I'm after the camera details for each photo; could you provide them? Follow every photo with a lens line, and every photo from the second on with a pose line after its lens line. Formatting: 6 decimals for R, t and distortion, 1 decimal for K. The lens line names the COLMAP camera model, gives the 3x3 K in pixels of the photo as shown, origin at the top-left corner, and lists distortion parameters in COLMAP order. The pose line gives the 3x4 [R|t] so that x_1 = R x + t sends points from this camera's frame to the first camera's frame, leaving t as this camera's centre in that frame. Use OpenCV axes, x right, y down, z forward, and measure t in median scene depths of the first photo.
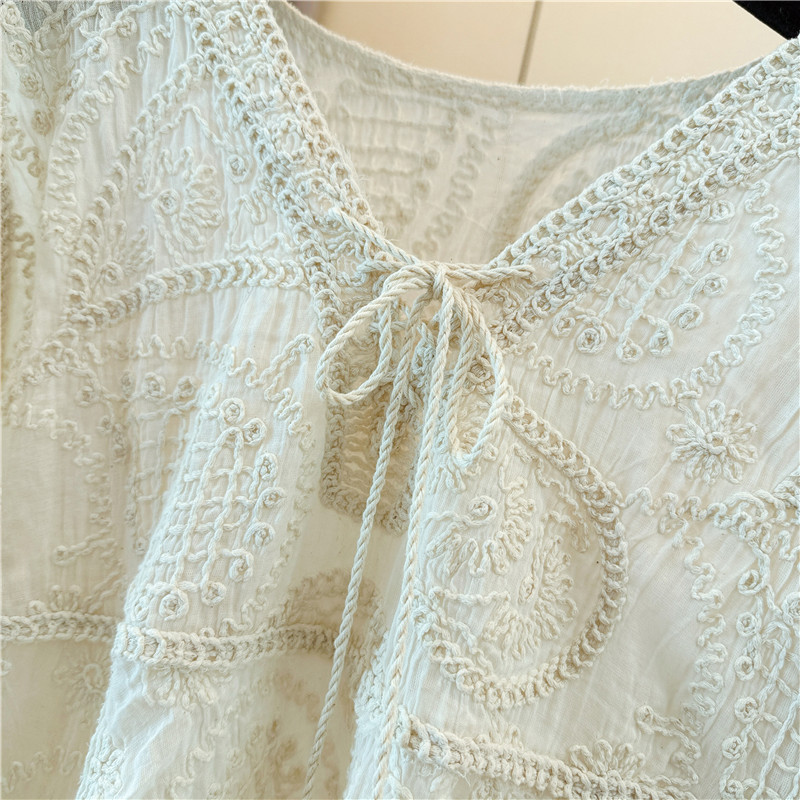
lens RADIAL K [[732.3, 0, 392.6], [0, 732.3, 401.4], [0, 0, 1]] dist [-0.003078, 0.000000]
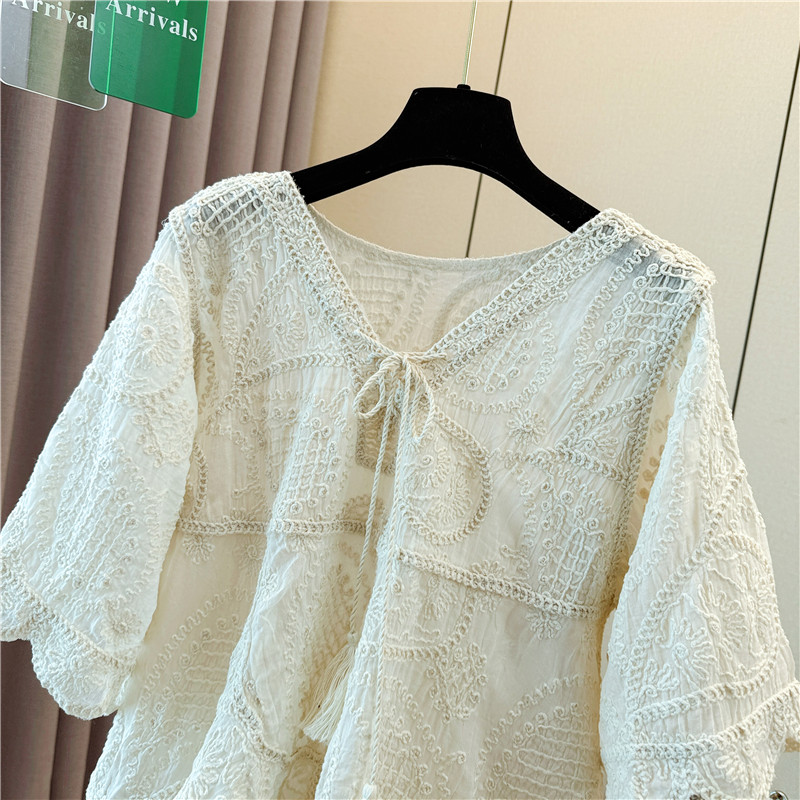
lens RADIAL K [[732.3, 0, 398.2], [0, 732.3, 402.8], [0, 0, 1]] dist [-0.003078, 0.000000]
pose [[0.998945, -0.045907, -0.001297, 0.039967], [0.045914, 0.998924, 0.006560, -0.052406], [0.000994, -0.006612, 0.999978, -1.248428]]
